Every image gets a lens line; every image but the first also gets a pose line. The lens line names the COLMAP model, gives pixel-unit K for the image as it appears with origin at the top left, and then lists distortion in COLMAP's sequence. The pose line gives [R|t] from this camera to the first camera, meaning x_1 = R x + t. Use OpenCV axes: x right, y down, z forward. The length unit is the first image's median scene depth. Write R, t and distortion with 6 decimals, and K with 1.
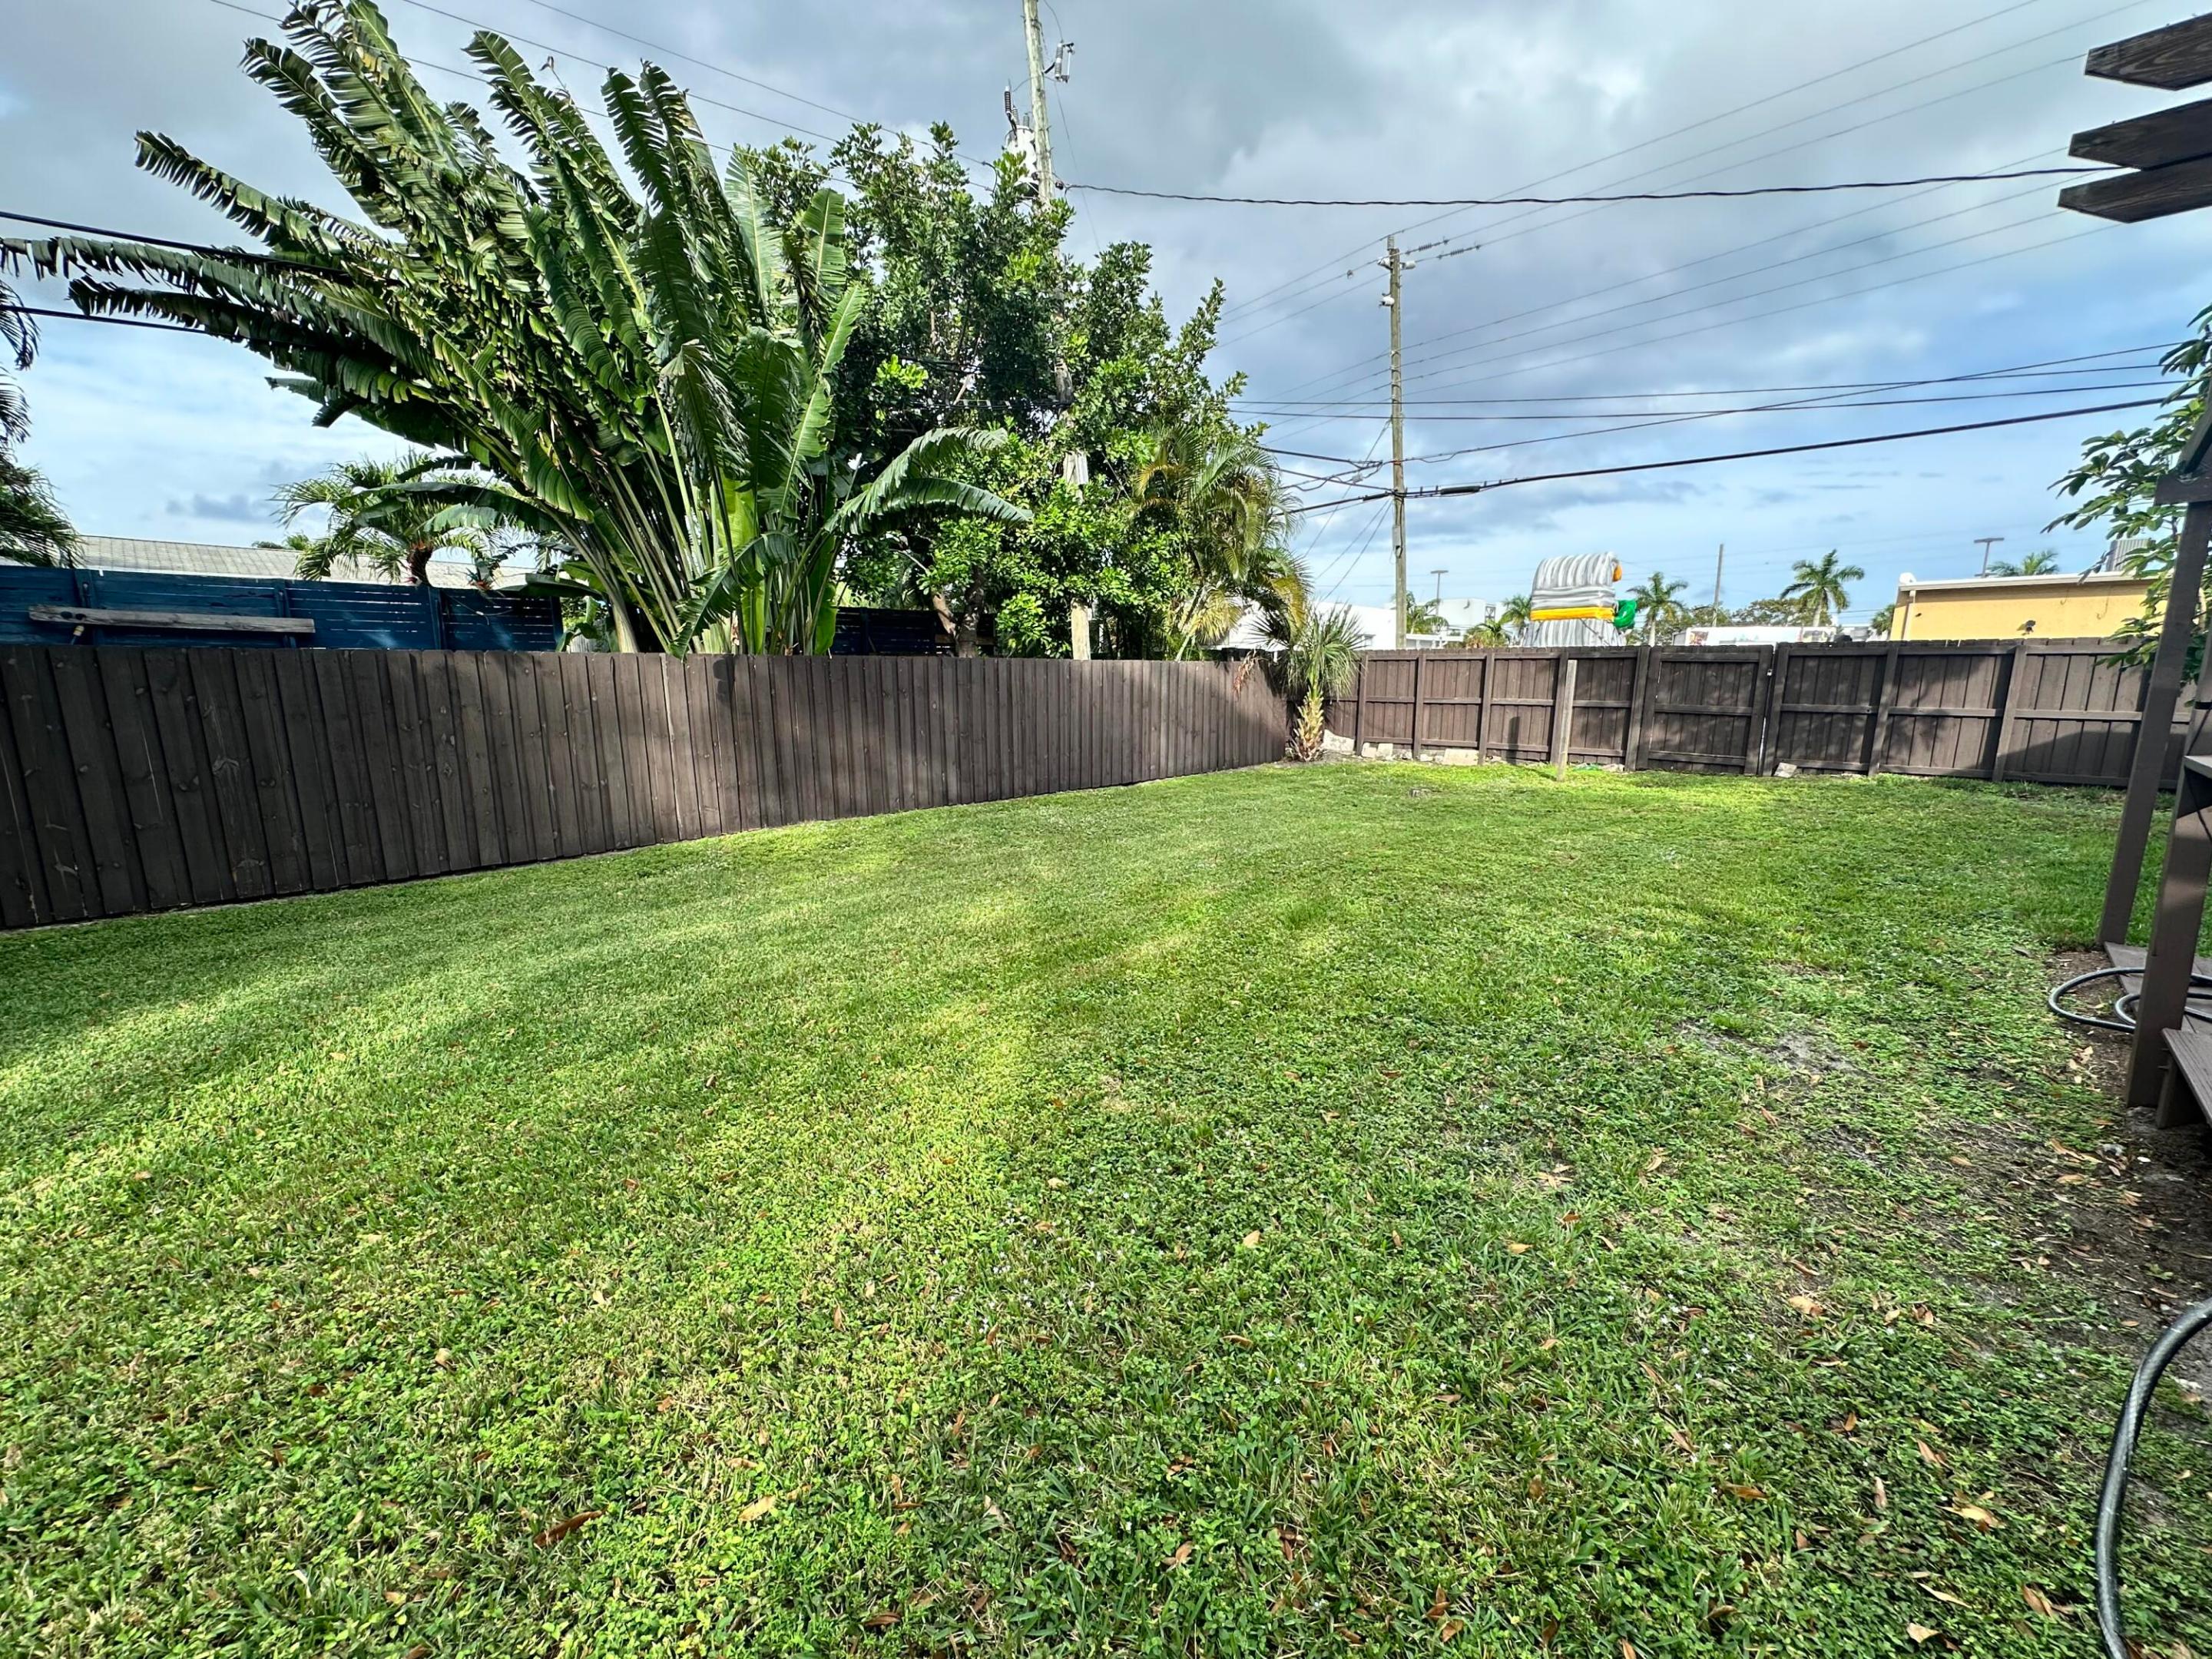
lens RADIAL K [[882.5, 0, 1105.7], [0, 882.5, 831.4], [0, 0, 1]] dist [-0.000823, 0.000125]
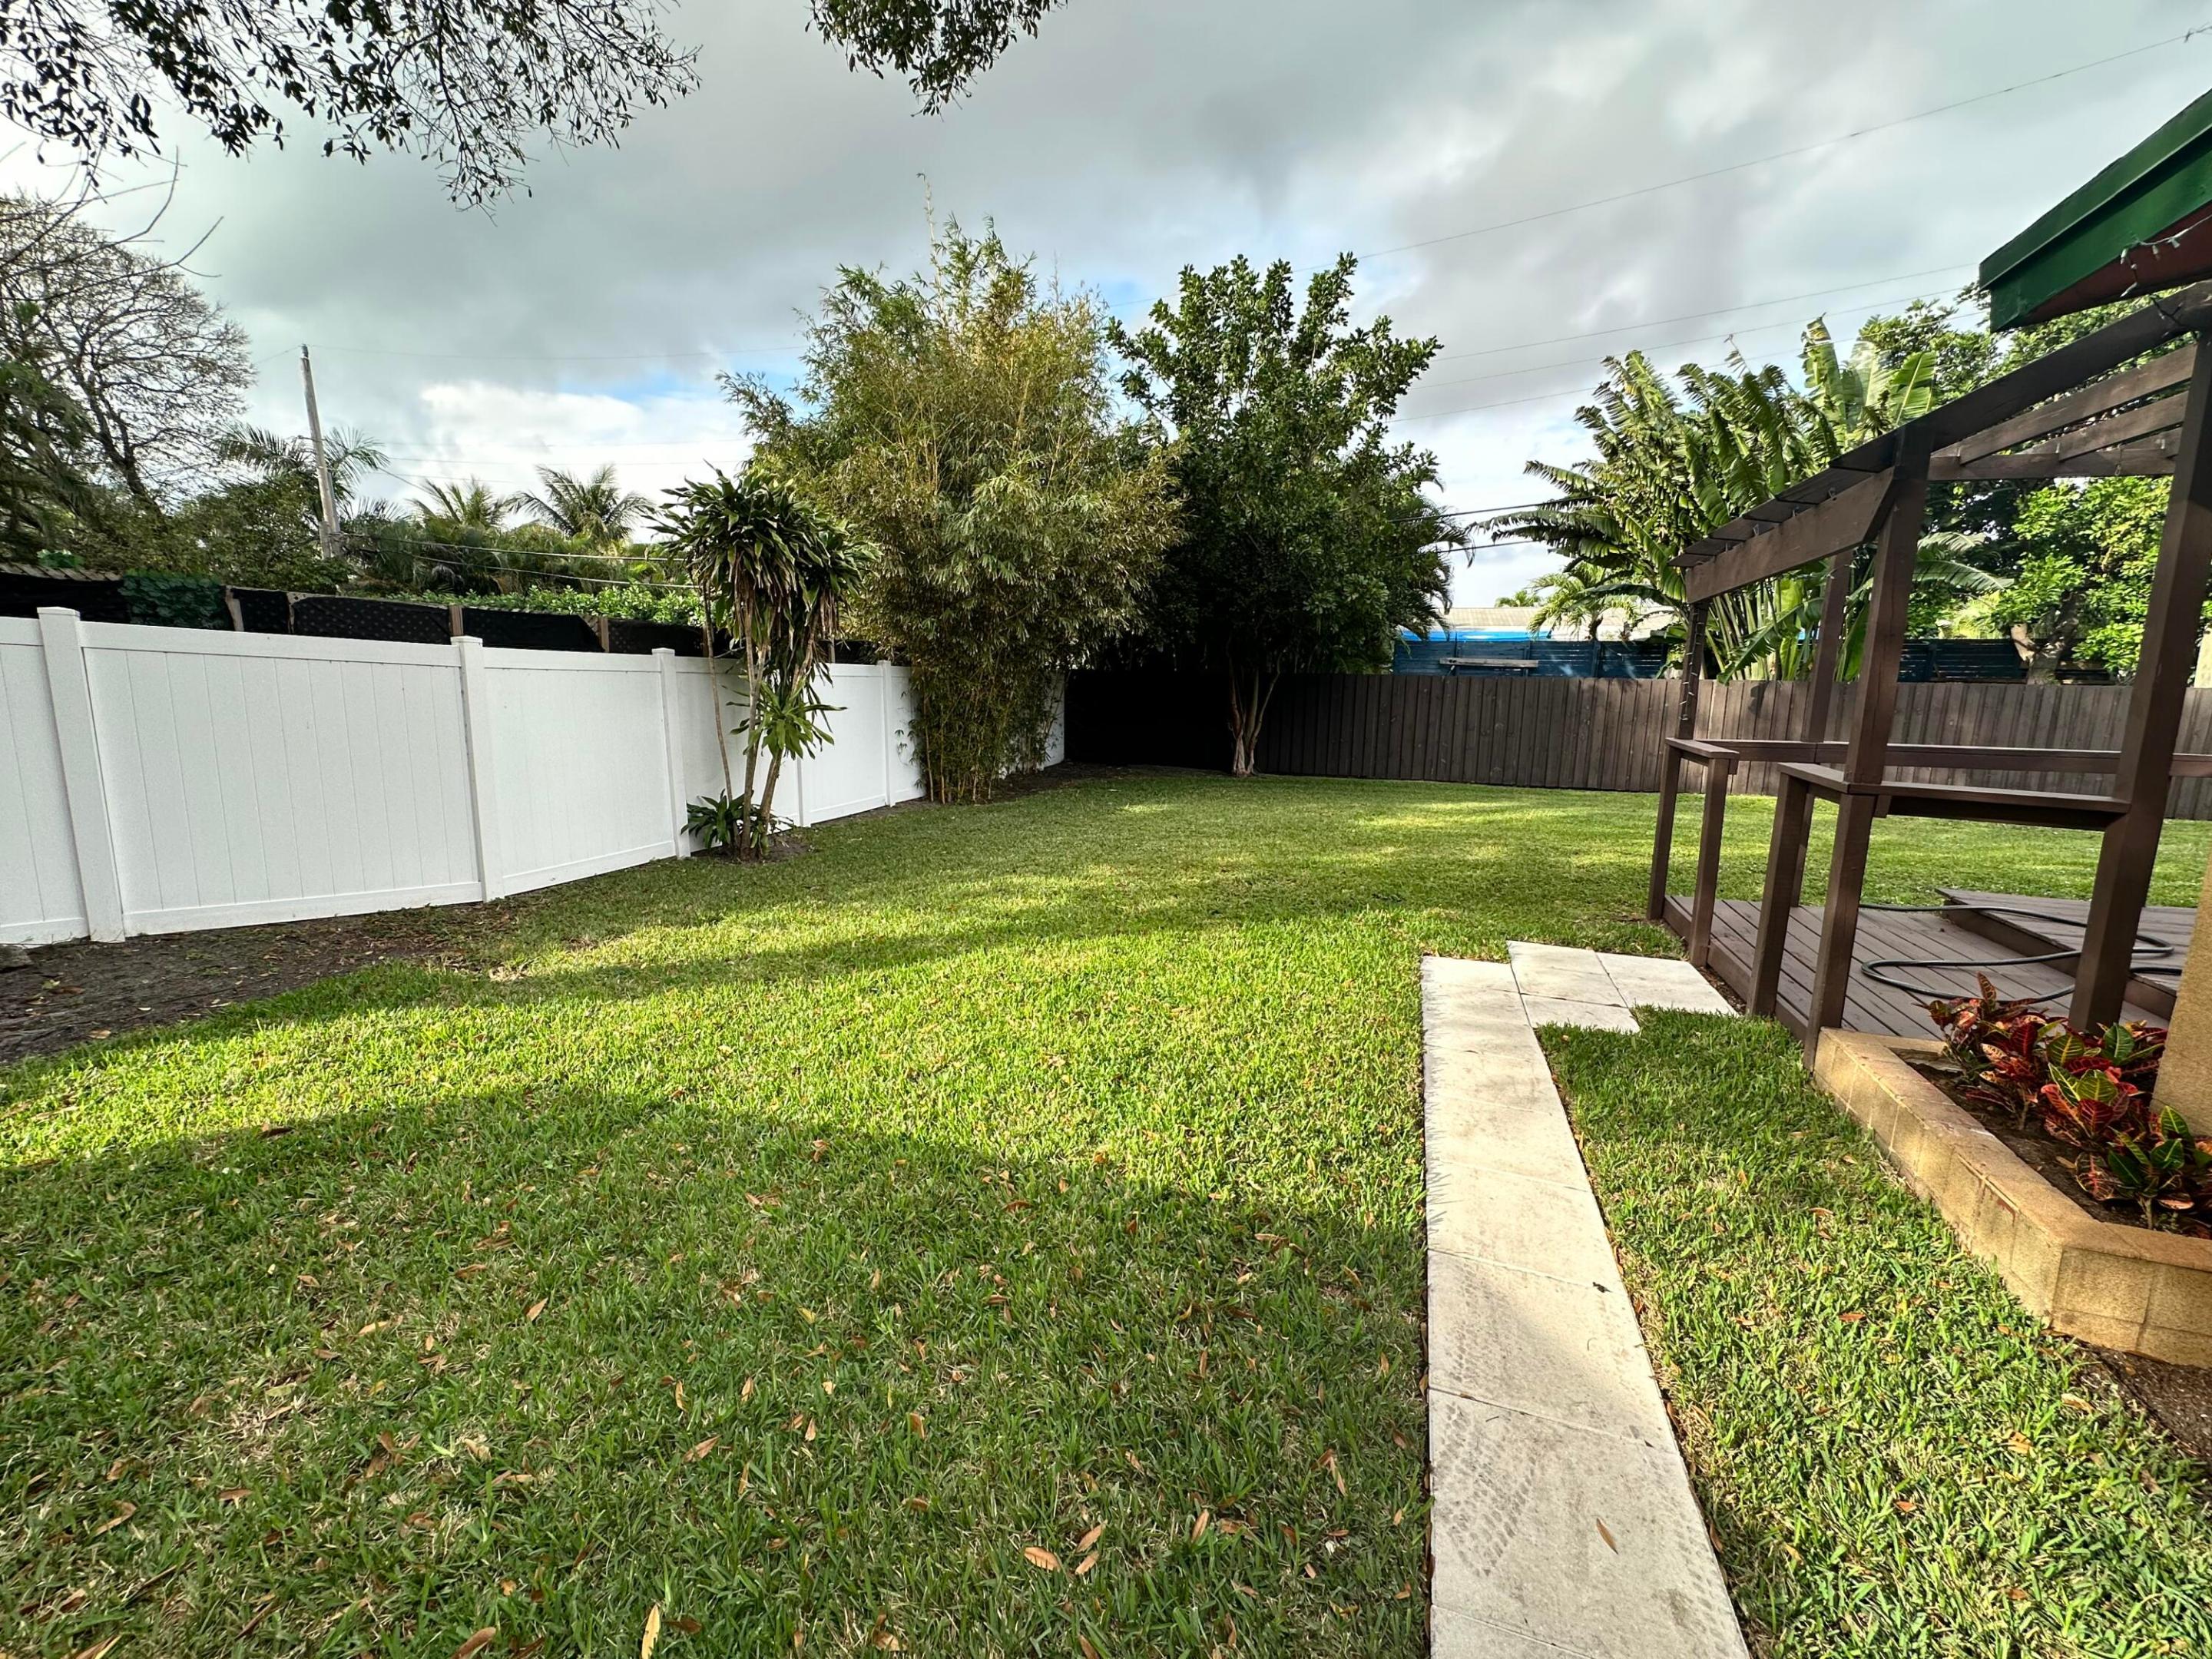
lens RADIAL K [[882.5, 0, 1105.7], [0, 882.5, 831.4], [0, 0, 1]] dist [-0.000823, 0.000125]
pose [[0.422674, 0.163155, -0.891475, 0.581752], [-0.178484, 0.979383, 0.094619, 0.136047], [0.888533, 0.119121, 0.443080, -0.778134]]
